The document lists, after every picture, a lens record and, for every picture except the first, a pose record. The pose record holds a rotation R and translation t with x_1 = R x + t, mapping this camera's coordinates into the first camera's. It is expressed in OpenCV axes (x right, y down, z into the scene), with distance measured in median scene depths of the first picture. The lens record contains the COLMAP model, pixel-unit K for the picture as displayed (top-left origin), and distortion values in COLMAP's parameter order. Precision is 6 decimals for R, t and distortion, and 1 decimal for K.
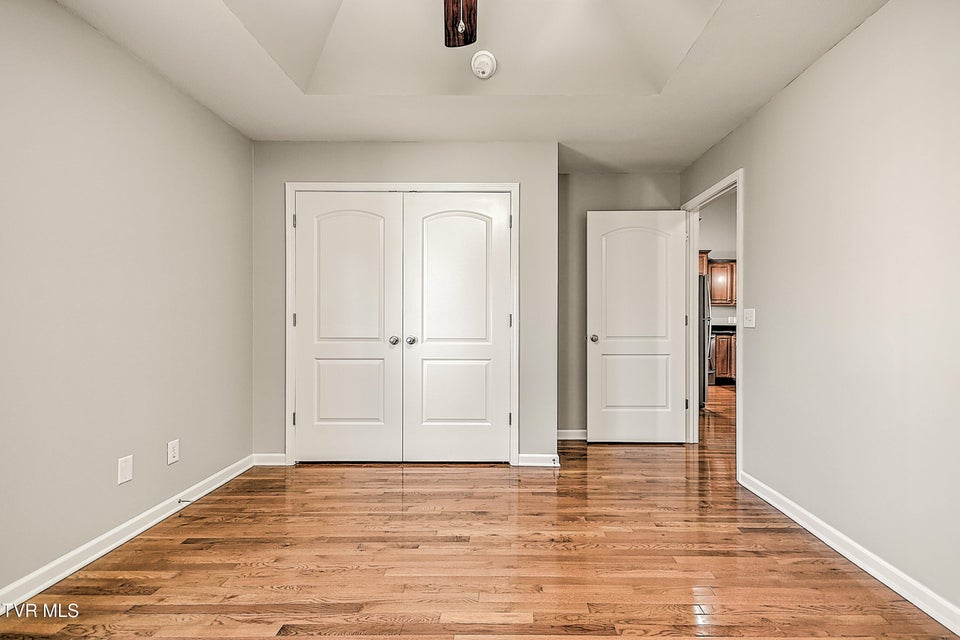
lens RADIAL K [[425.6, 0, 483.6], [0, 425.6, 324.7], [0, 0, 1]] dist [0.028950, -0.015402]
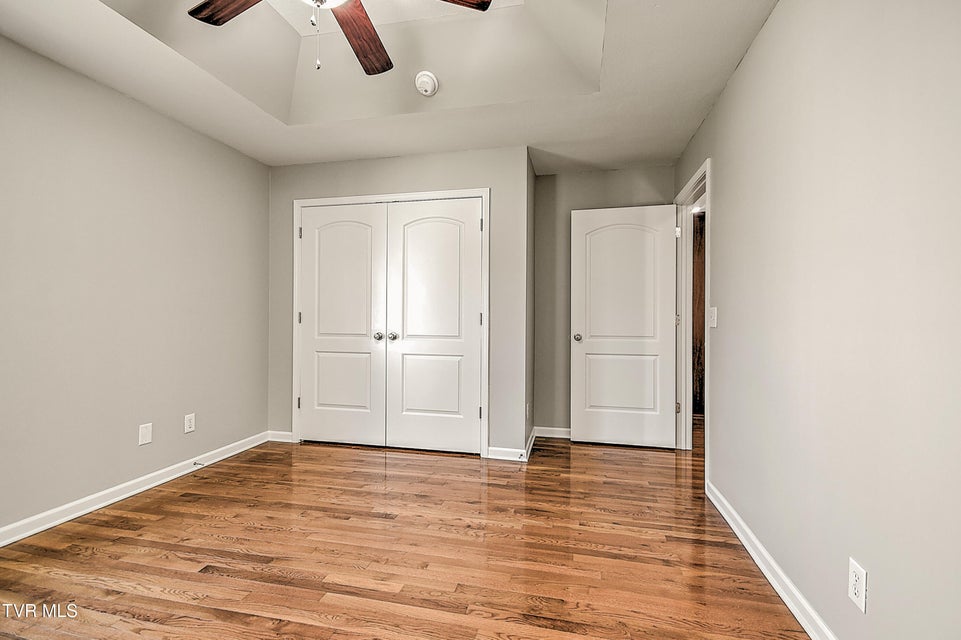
lens RADIAL K [[417.9, 0, 481.7], [0, 417.9, 322.0], [0, 0, 1]] dist [0.026464, -0.013751]
pose [[0.976310, 0.005936, -0.216295, 0.301215], [-0.006725, 0.999973, -0.002911, 0.000488], [0.216272, 0.004296, 0.976324, -0.006922]]
